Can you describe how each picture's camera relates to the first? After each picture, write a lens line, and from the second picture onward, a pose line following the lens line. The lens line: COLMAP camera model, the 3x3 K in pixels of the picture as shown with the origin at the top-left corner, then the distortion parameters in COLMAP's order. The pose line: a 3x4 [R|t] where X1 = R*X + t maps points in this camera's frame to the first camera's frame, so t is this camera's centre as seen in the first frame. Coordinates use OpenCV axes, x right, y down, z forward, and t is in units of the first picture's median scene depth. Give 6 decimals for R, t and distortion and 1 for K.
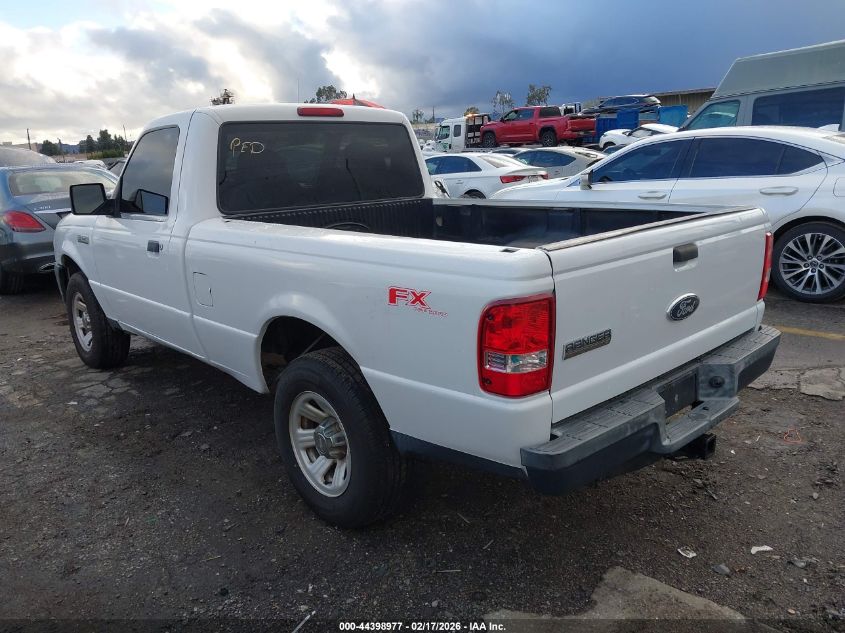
lens RADIAL K [[663.7, 0, 422.5], [0, 663.7, 316.5], [0, 0, 1]] dist [0.004560, 0.002660]
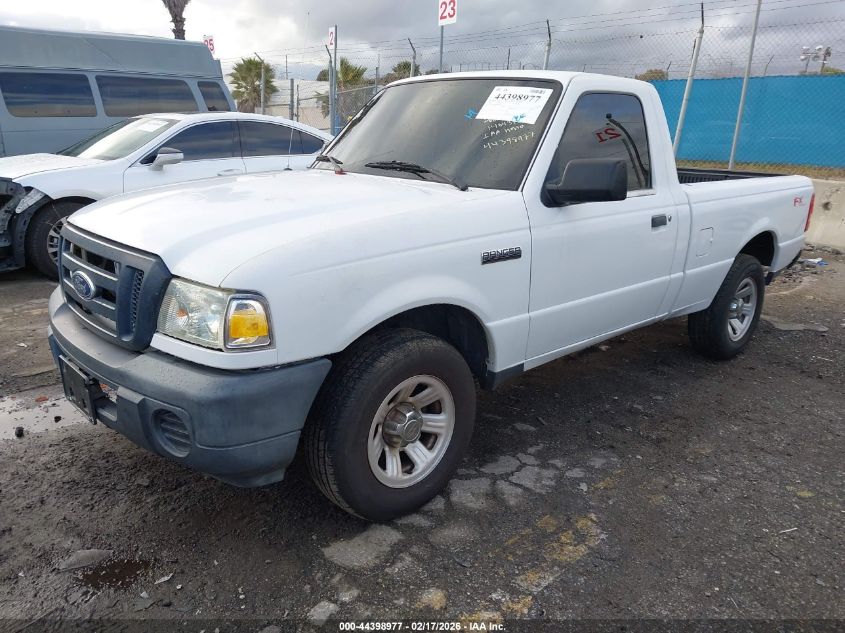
lens RADIAL K [[644.2, 0, 420.9], [0, 644.2, 332.4], [0, 0, 1]] dist [-0.007754, -0.002861]
pose [[-0.002490, -0.261822, 0.965113, -1.077807], [0.205042, 0.944476, 0.256753, -0.210468], [-0.978750, 0.198528, 0.051333, 1.062933]]
